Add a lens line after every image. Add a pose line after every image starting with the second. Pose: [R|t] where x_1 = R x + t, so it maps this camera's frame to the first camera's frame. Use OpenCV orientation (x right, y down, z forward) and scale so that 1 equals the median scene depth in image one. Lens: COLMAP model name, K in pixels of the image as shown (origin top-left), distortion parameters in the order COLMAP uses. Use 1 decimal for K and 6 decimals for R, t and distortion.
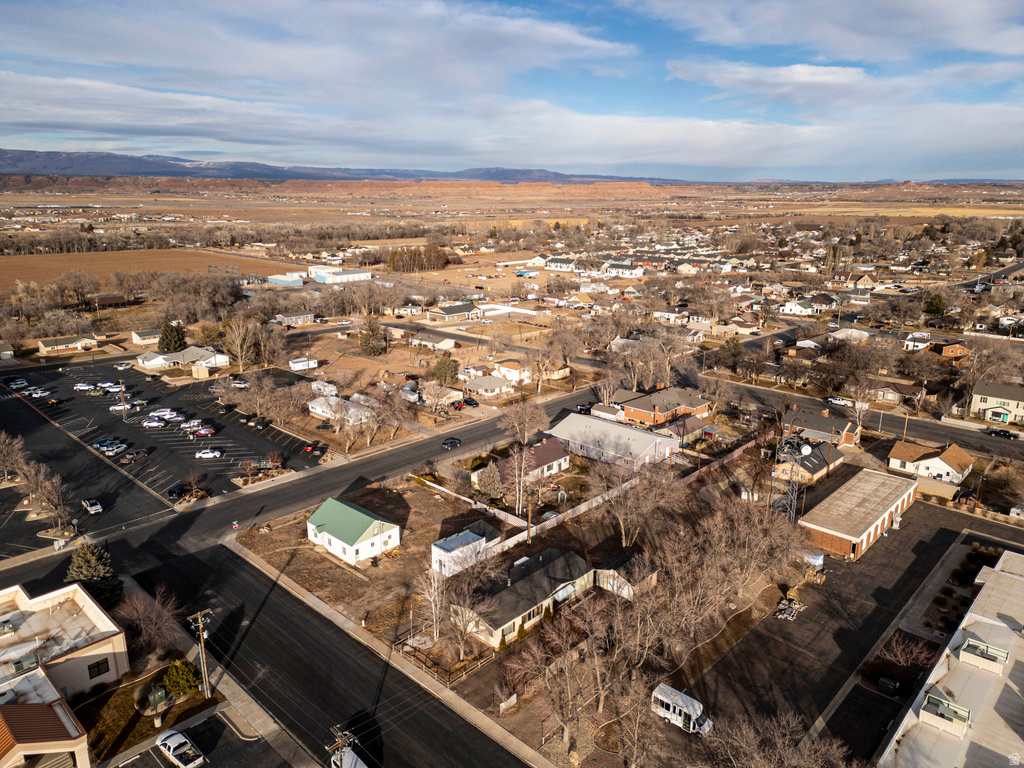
lens RADIAL K [[708.6, 0, 512.0], [0, 708.6, 384.0], [0, 0, 1]] dist [0.094829, -0.107705]
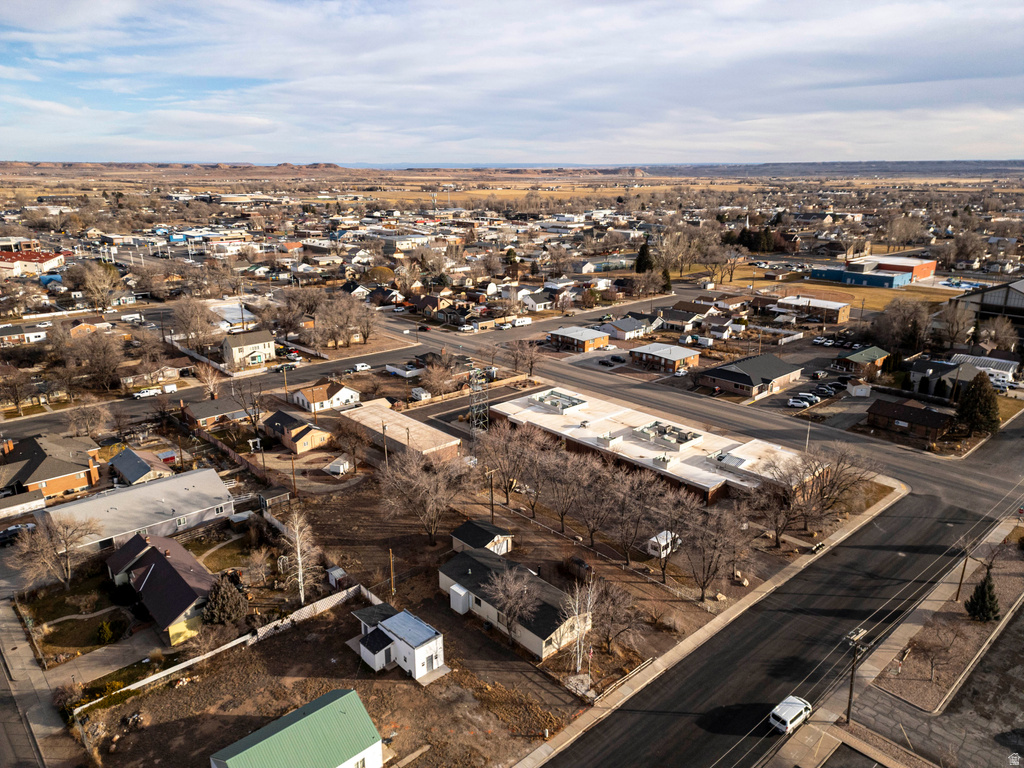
lens RADIAL K [[708.6, 0, 512.0], [0, 708.6, 384.0], [0, 0, 1]] dist [0.094829, -0.107705]
pose [[0.066517, -0.289777, 0.954780, -0.596851], [0.261529, 0.928508, 0.263583, -0.161333], [-0.962901, 0.232170, 0.137547, 0.602083]]
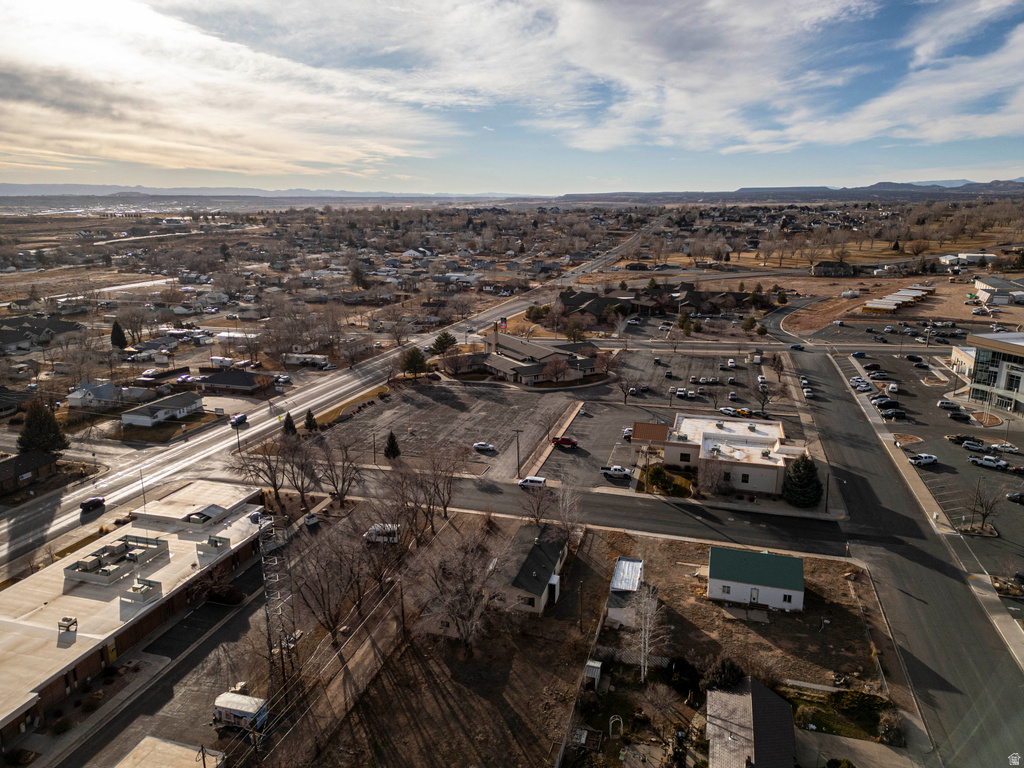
lens RADIAL K [[708.6, 0, 512.0], [0, 708.6, 384.0], [0, 0, 1]] dist [0.094829, -0.107705]
pose [[-0.888334, 0.116281, -0.444230, 0.375653], [-0.119820, 0.875195, 0.468697, -0.351351], [0.443289, 0.469587, -0.763533, 1.271947]]
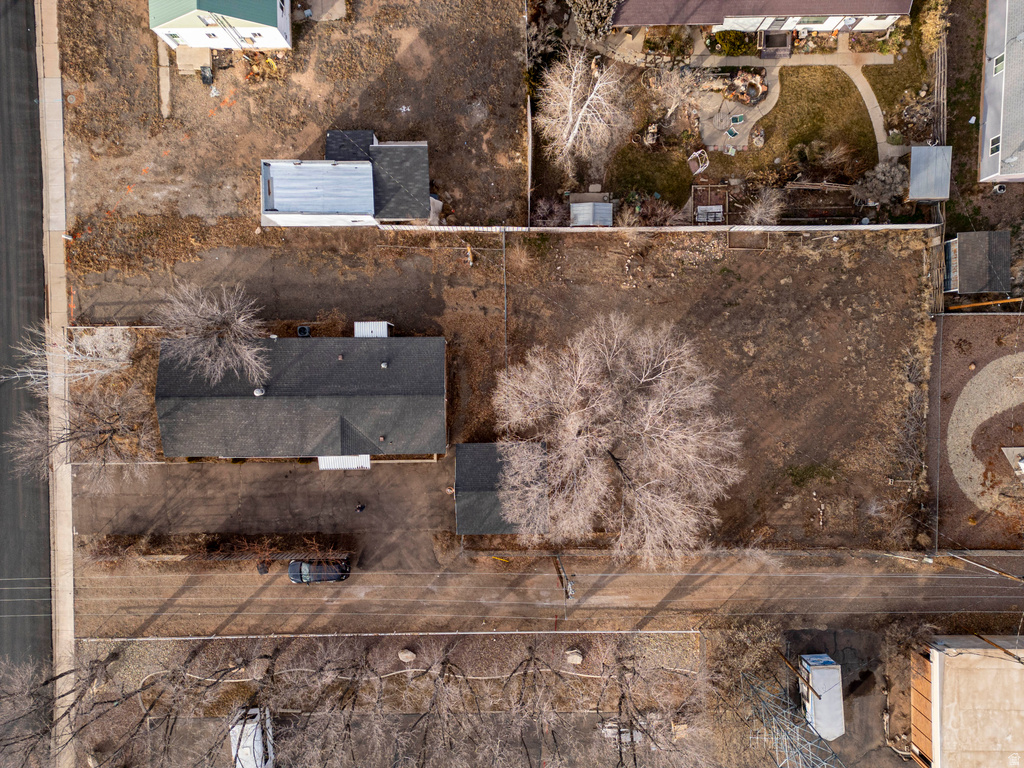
lens RADIAL K [[708.6, 0, 512.0], [0, 708.6, 384.0], [0, 0, 1]] dist [0.094829, -0.107705]
pose [[0.694329, 0.719540, 0.013046, 0.082105], [-0.186922, 0.162808, 0.968790, -0.196063], [0.694959, -0.675097, 0.247540, 0.728868]]
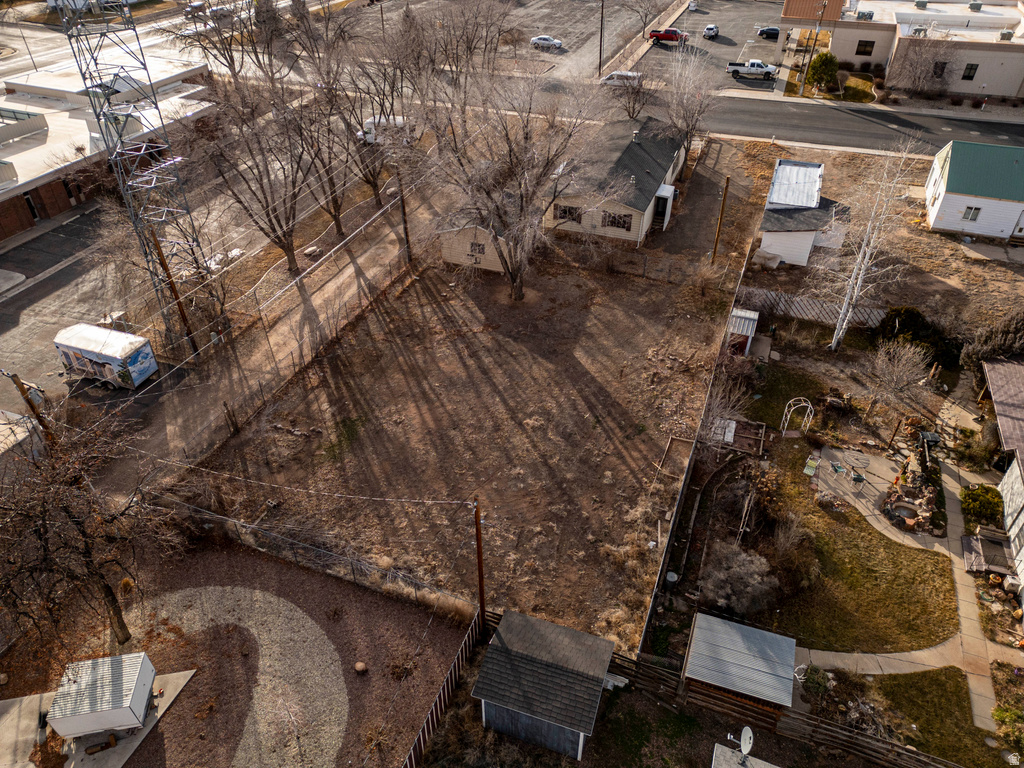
lens RADIAL K [[708.6, 0, 512.0], [0, 708.6, 384.0], [0, 0, 1]] dist [0.094829, -0.107705]
pose [[-0.922279, 0.235169, -0.306753, 0.271612], [-0.102191, 0.617022, 0.780282, -0.072272], [0.372772, 0.750985, -0.545034, 1.100758]]
